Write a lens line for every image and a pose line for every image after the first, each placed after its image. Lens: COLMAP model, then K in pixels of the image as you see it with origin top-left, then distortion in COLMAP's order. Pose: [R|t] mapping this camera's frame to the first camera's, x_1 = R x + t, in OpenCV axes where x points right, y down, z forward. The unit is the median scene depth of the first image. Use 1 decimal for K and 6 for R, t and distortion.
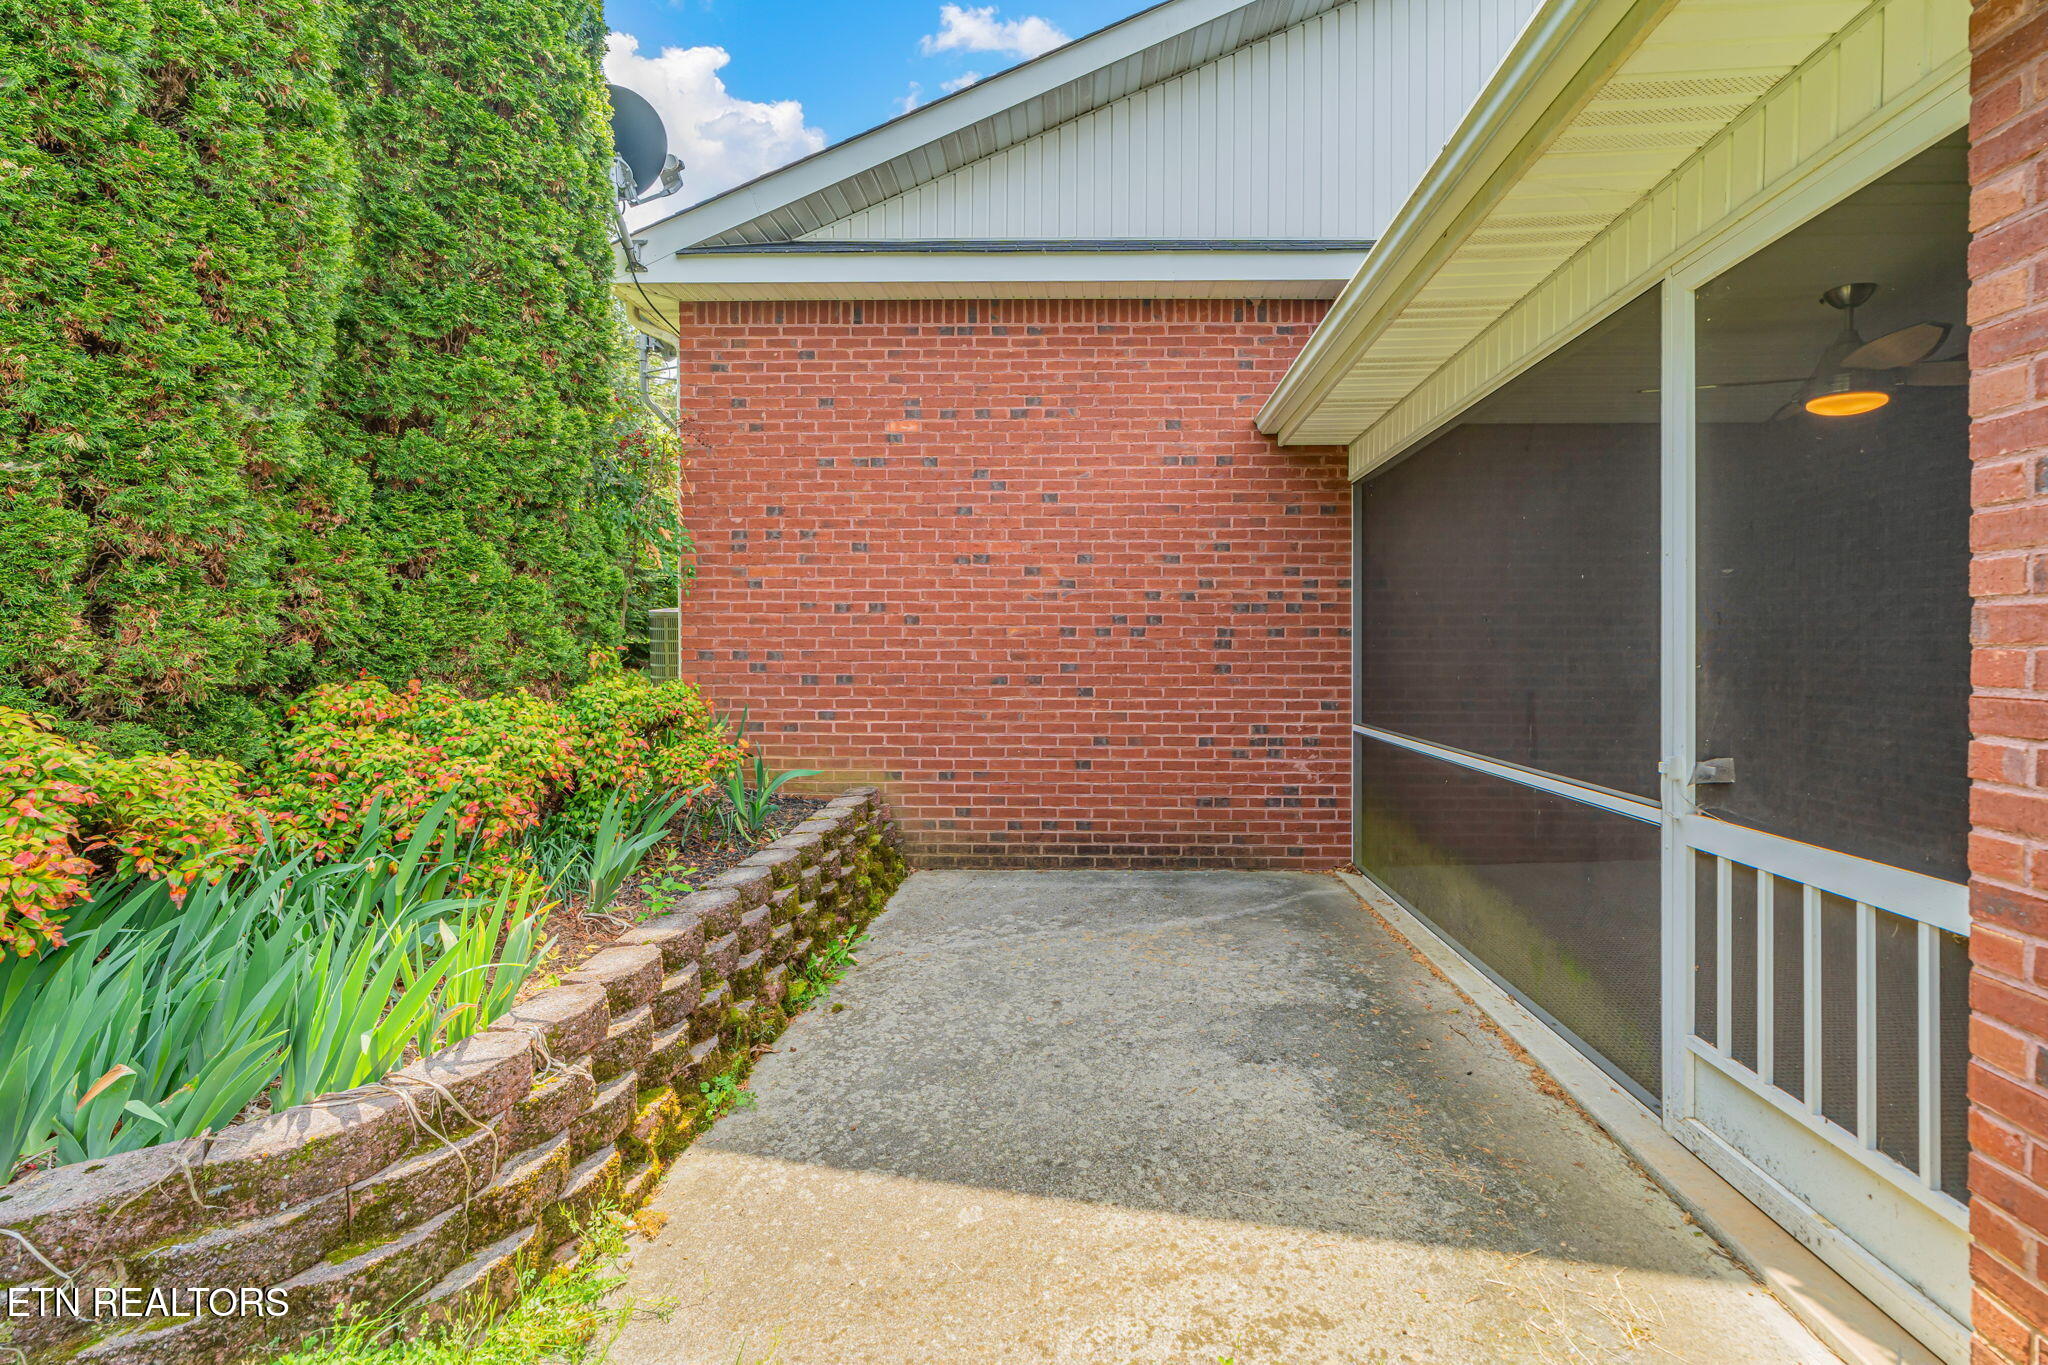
lens RADIAL K [[985.3, 0, 1065.9], [0, 985.3, 635.7], [0, 0, 1]] dist [-0.005615, 0.001870]
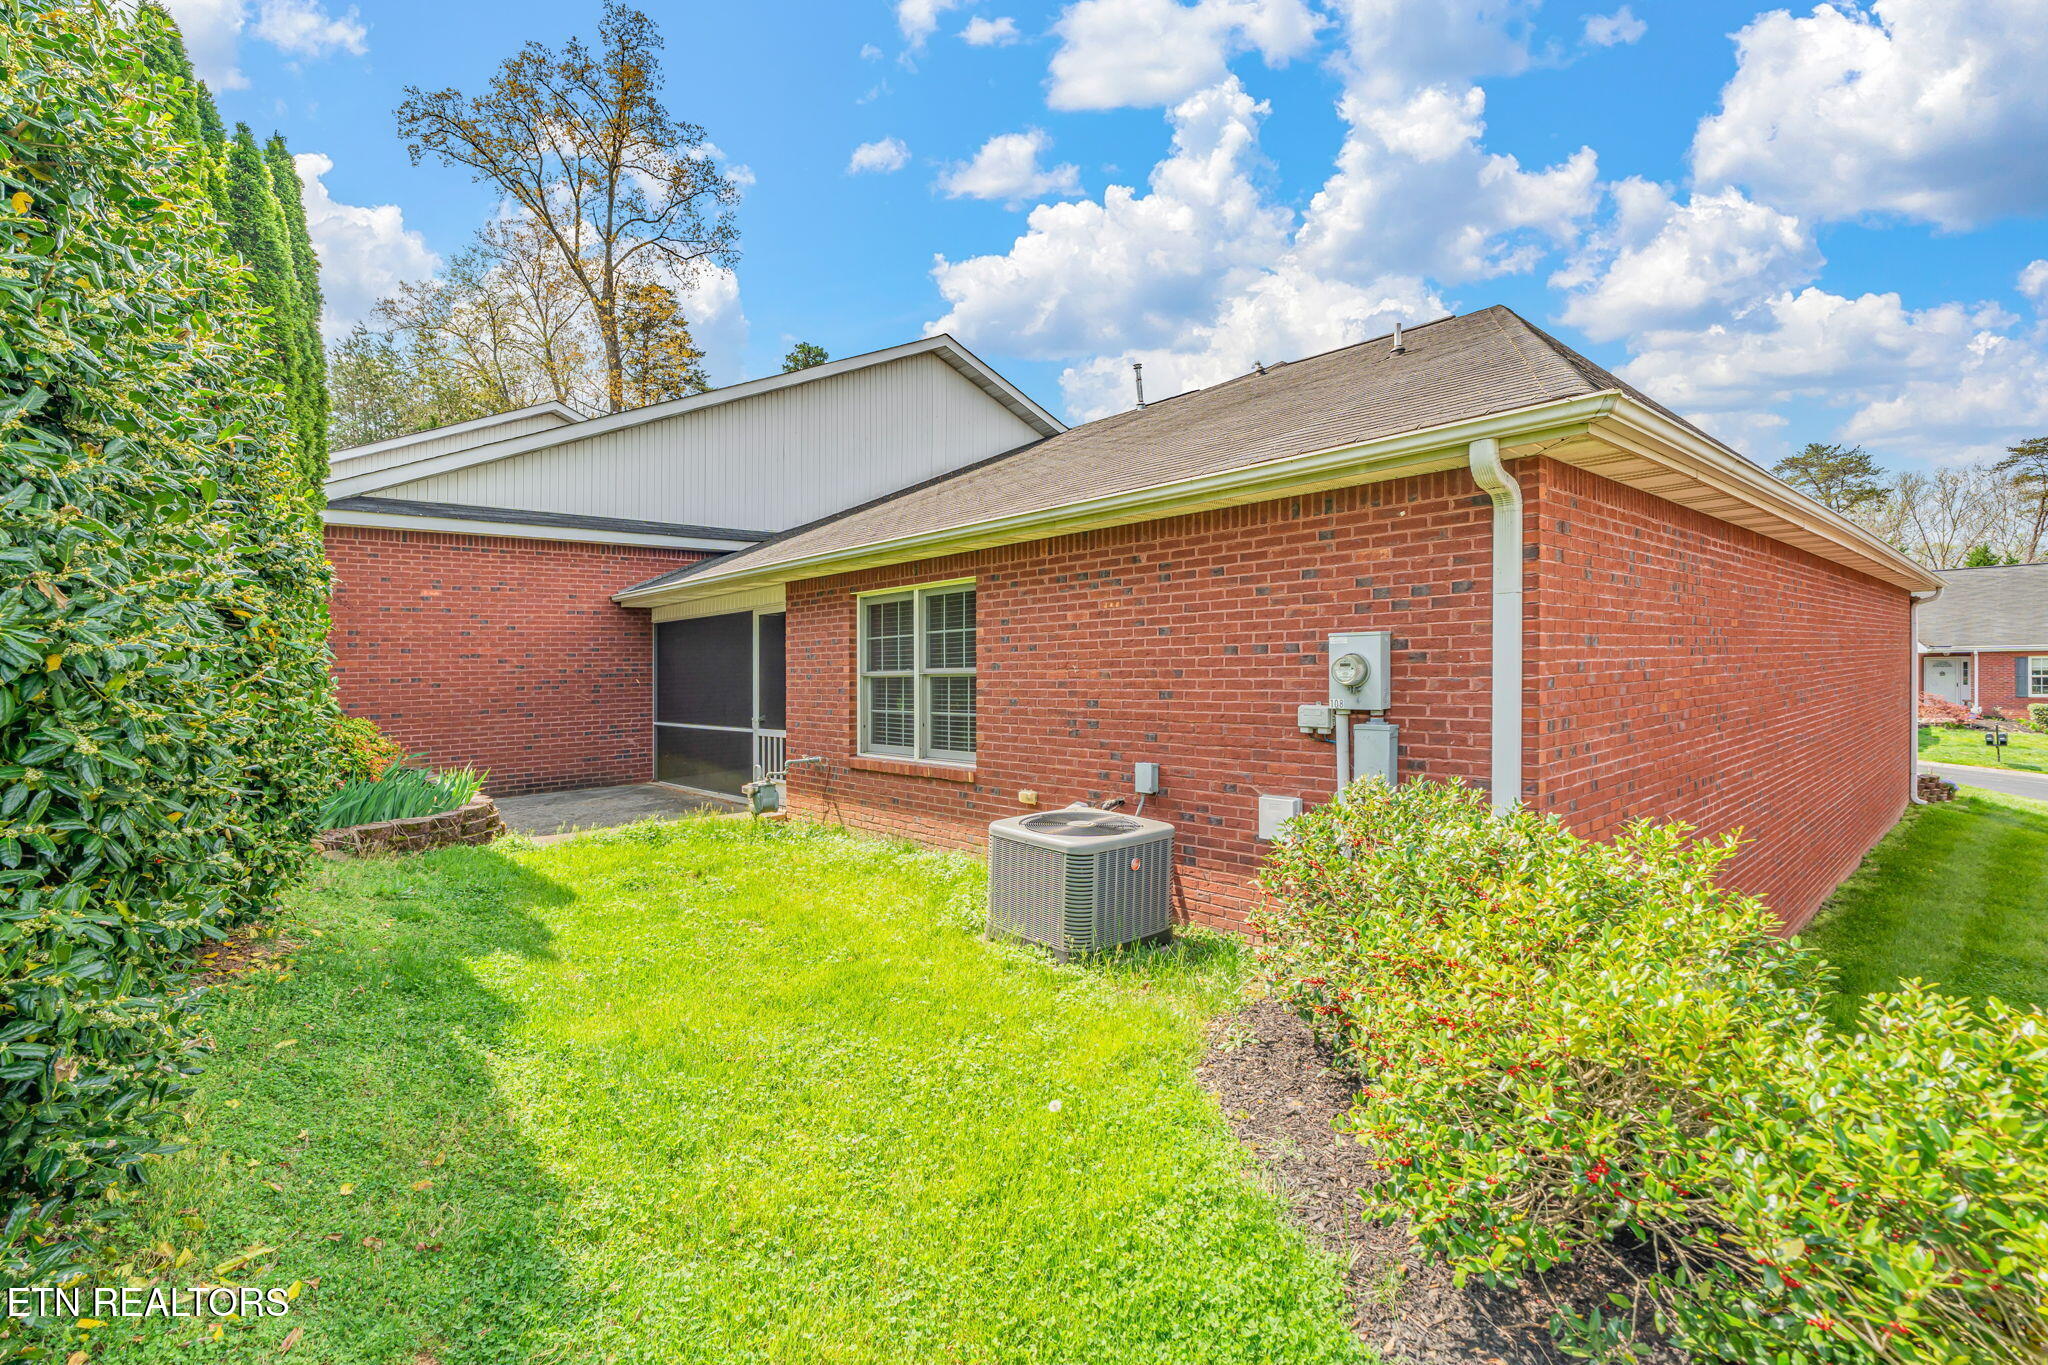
lens RADIAL K [[926.5, 0, 1071.3], [0, 926.5, 640.7], [0, 0, 1]] dist [-0.001377, -0.000105]
pose [[0.740379, 0.005268, 0.672169, -0.484029], [0.013272, 0.999660, -0.022454, -0.047356], [-0.672058, 0.025545, 0.740058, -1.388306]]
